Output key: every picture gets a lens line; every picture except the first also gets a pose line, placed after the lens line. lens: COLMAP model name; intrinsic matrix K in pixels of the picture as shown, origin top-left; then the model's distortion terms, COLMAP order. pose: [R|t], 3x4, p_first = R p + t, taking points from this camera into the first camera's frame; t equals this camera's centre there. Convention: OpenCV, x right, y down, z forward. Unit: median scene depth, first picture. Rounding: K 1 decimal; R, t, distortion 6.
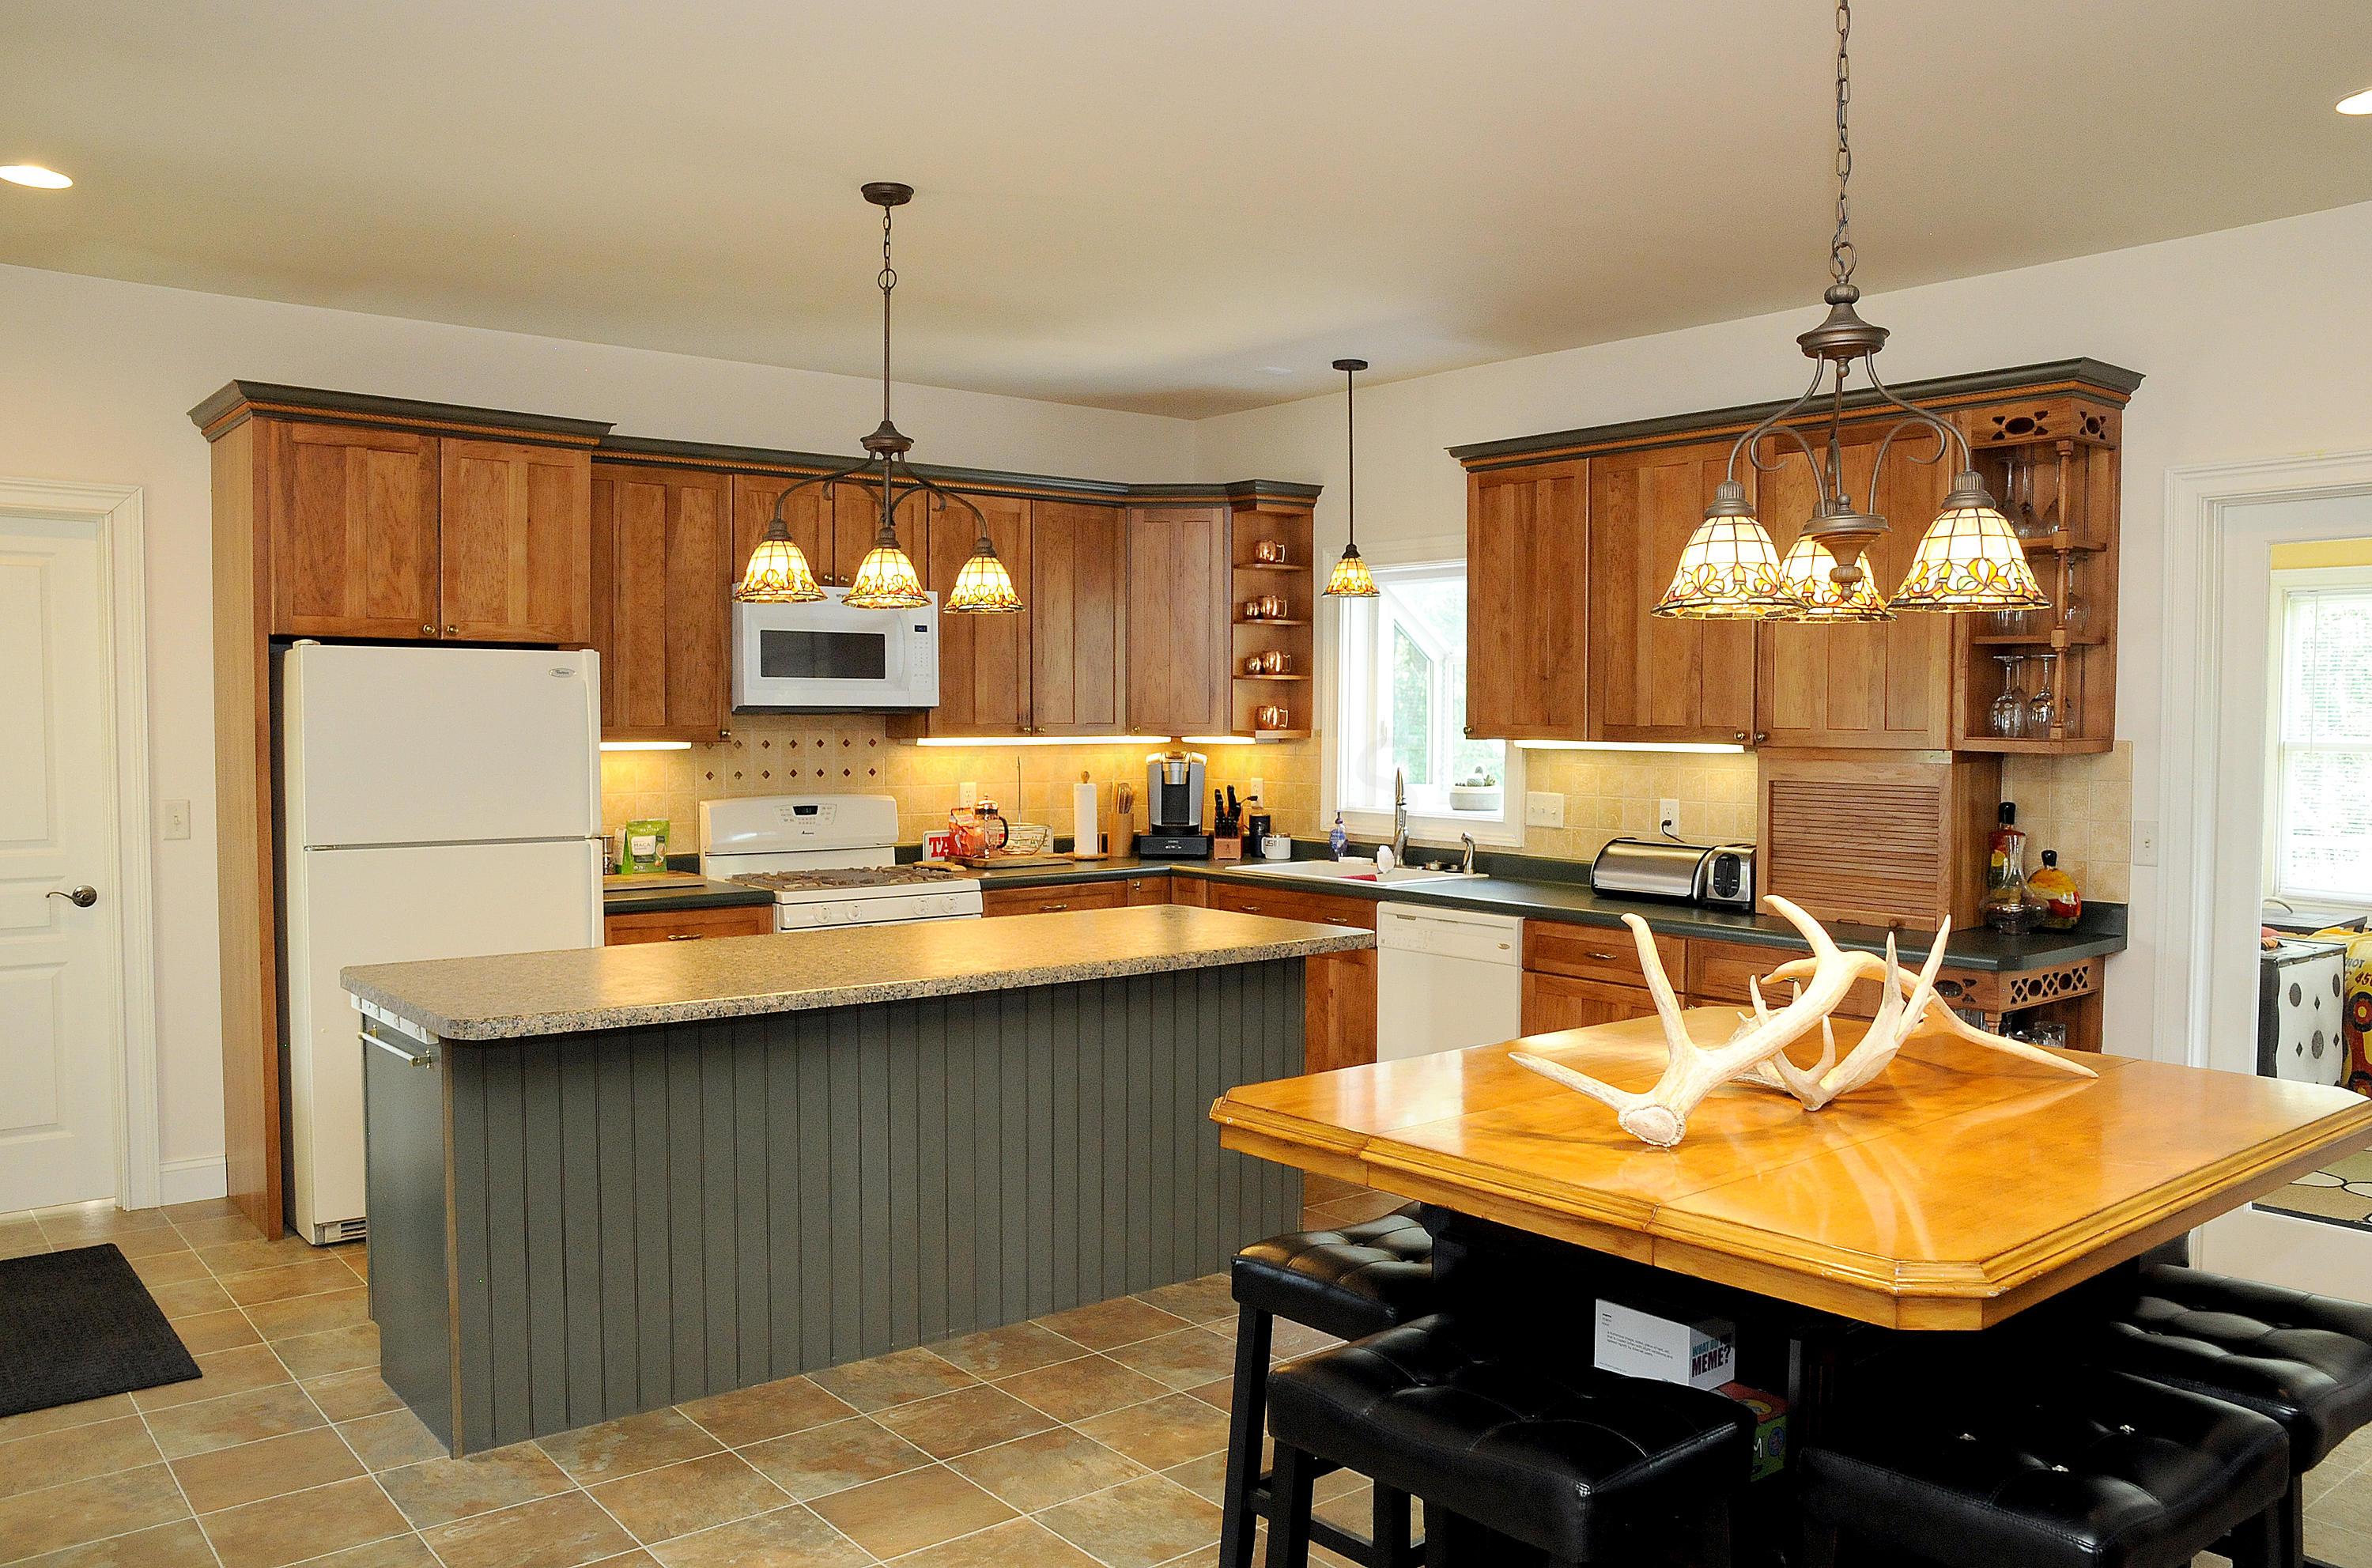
lens RADIAL K [[1834.7, 0, 1186.0], [0, 1834.7, 784.0], [0, 0, 1]] dist [-0.001729, -0.002025]
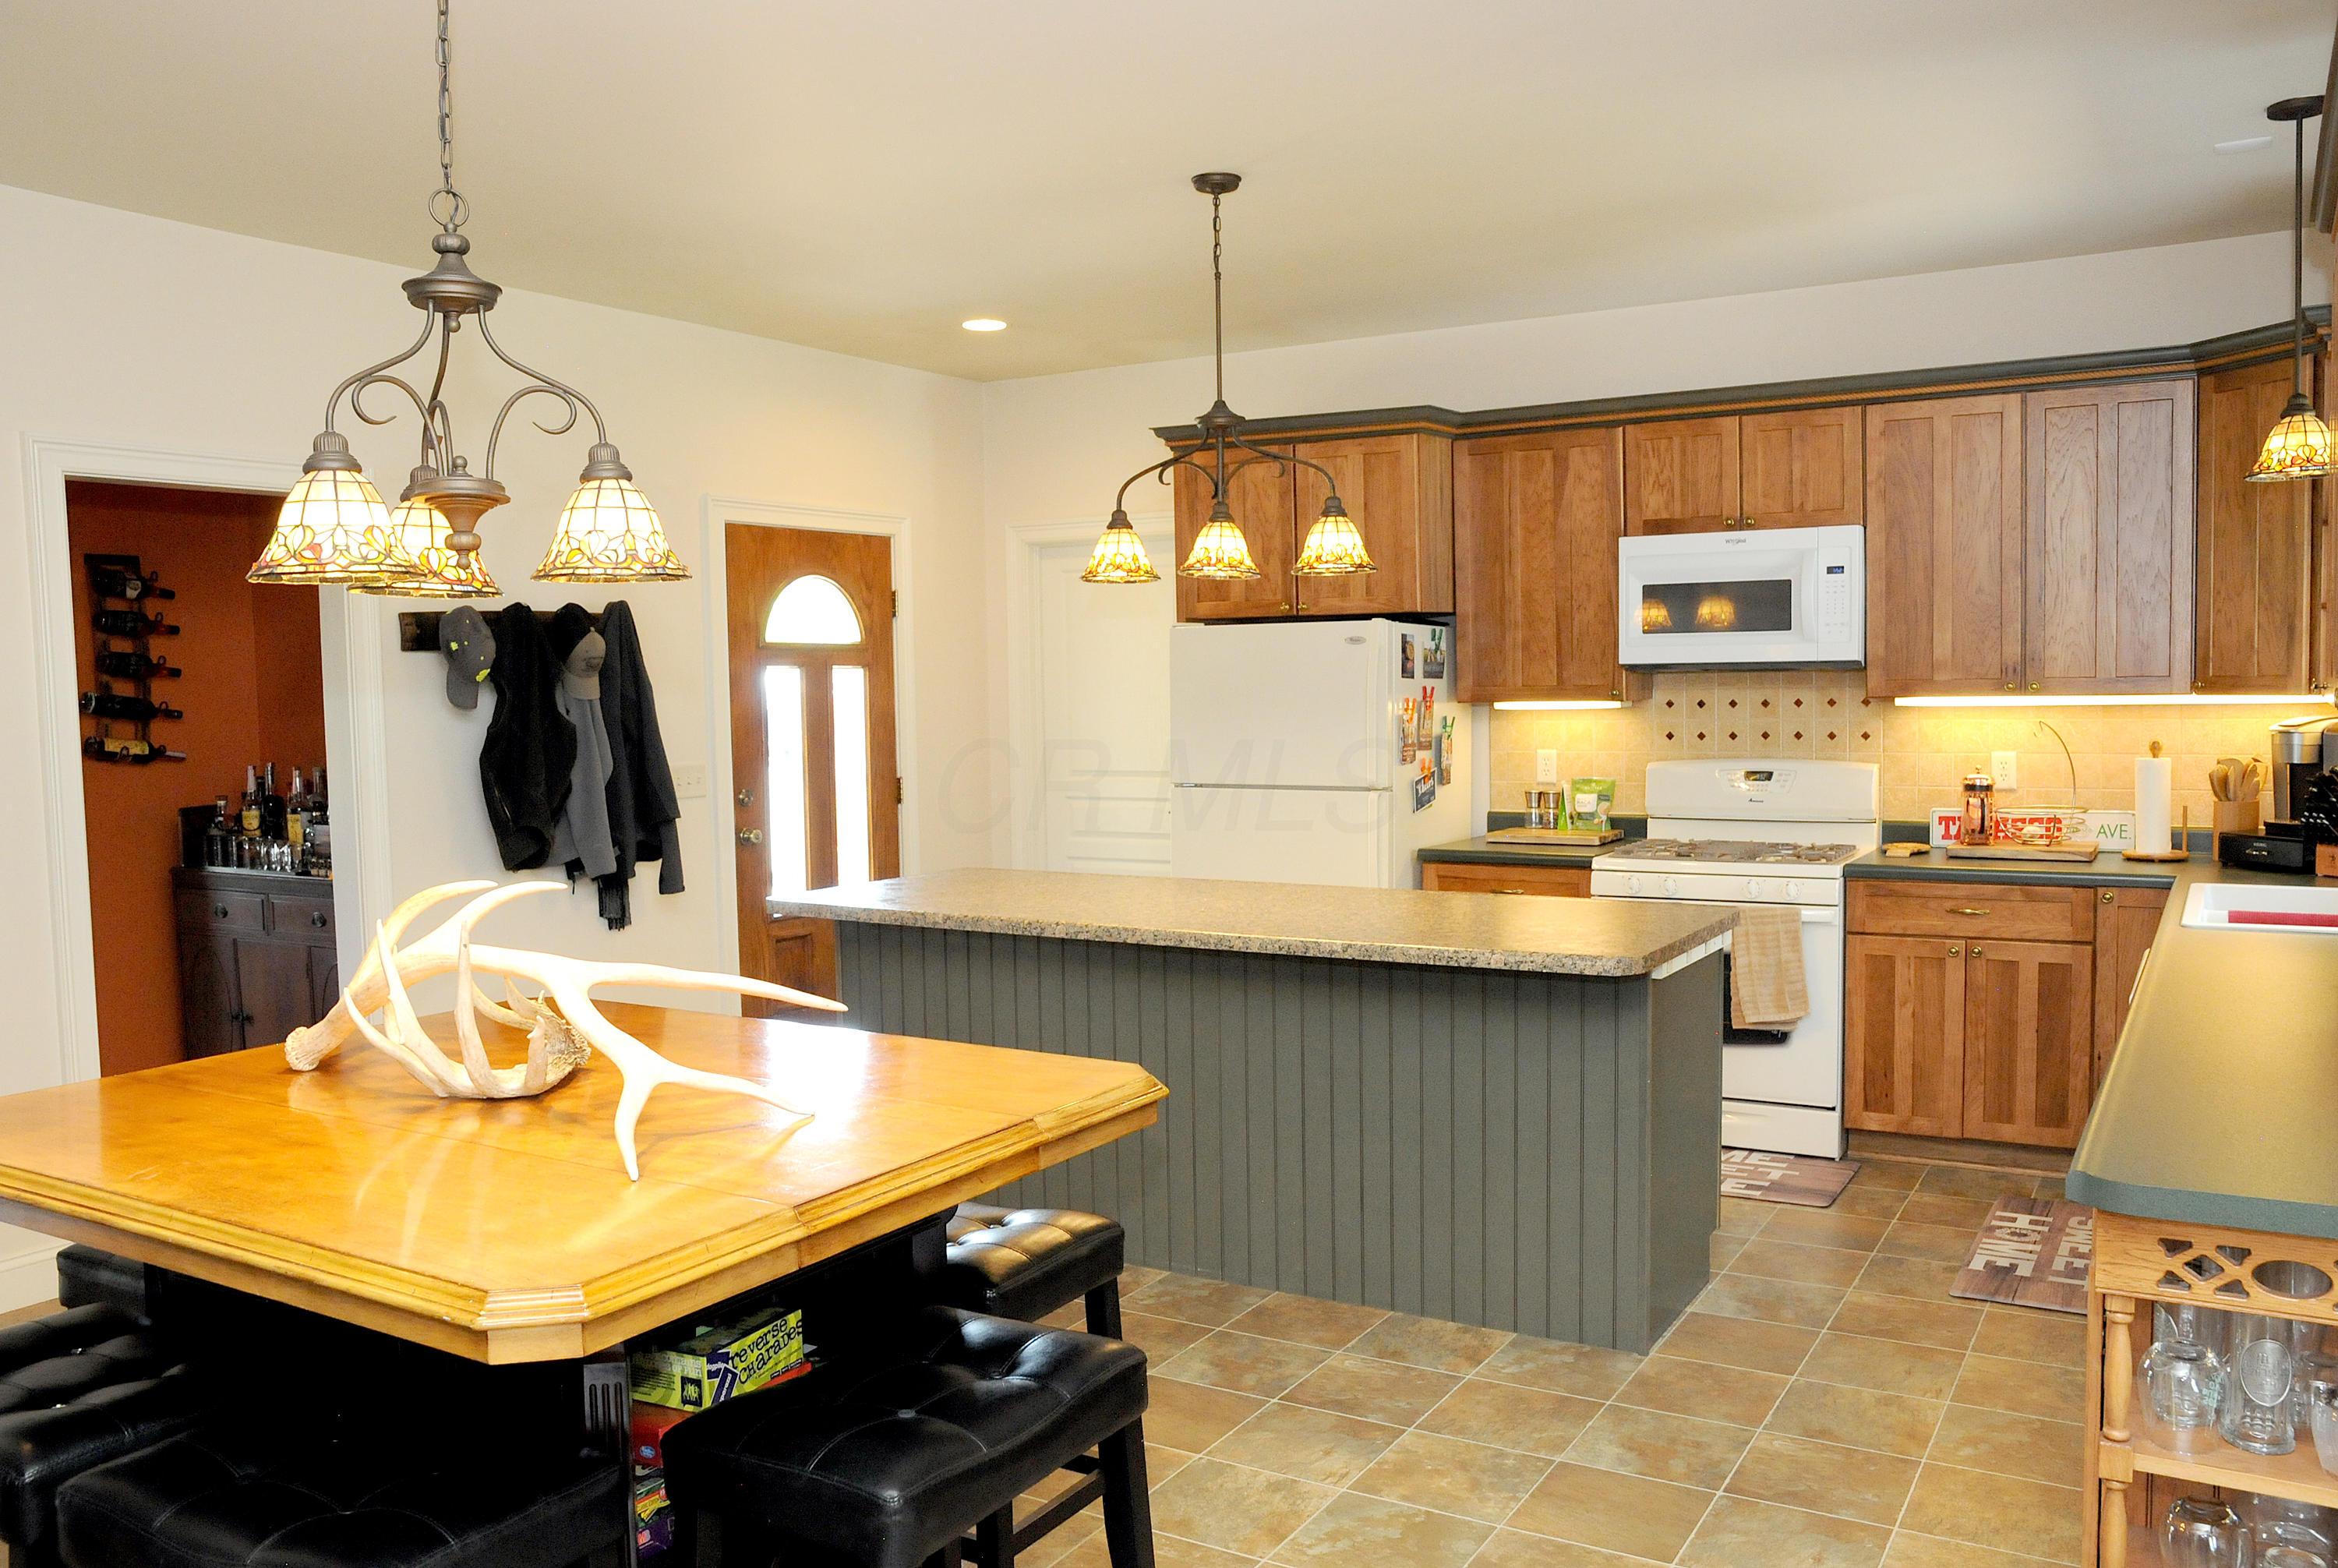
lens RADIAL K [[1871.5, 0, 1168.4], [0, 1871.5, 804.3], [0, 0, 1]] dist [-0.034662, 0.002673]
pose [[0.358913, 0.053454, -0.931839, 0.604495], [-0.019000, 0.998570, 0.049964, -0.013527], [0.933178, -0.000227, 0.359416, 0.423684]]
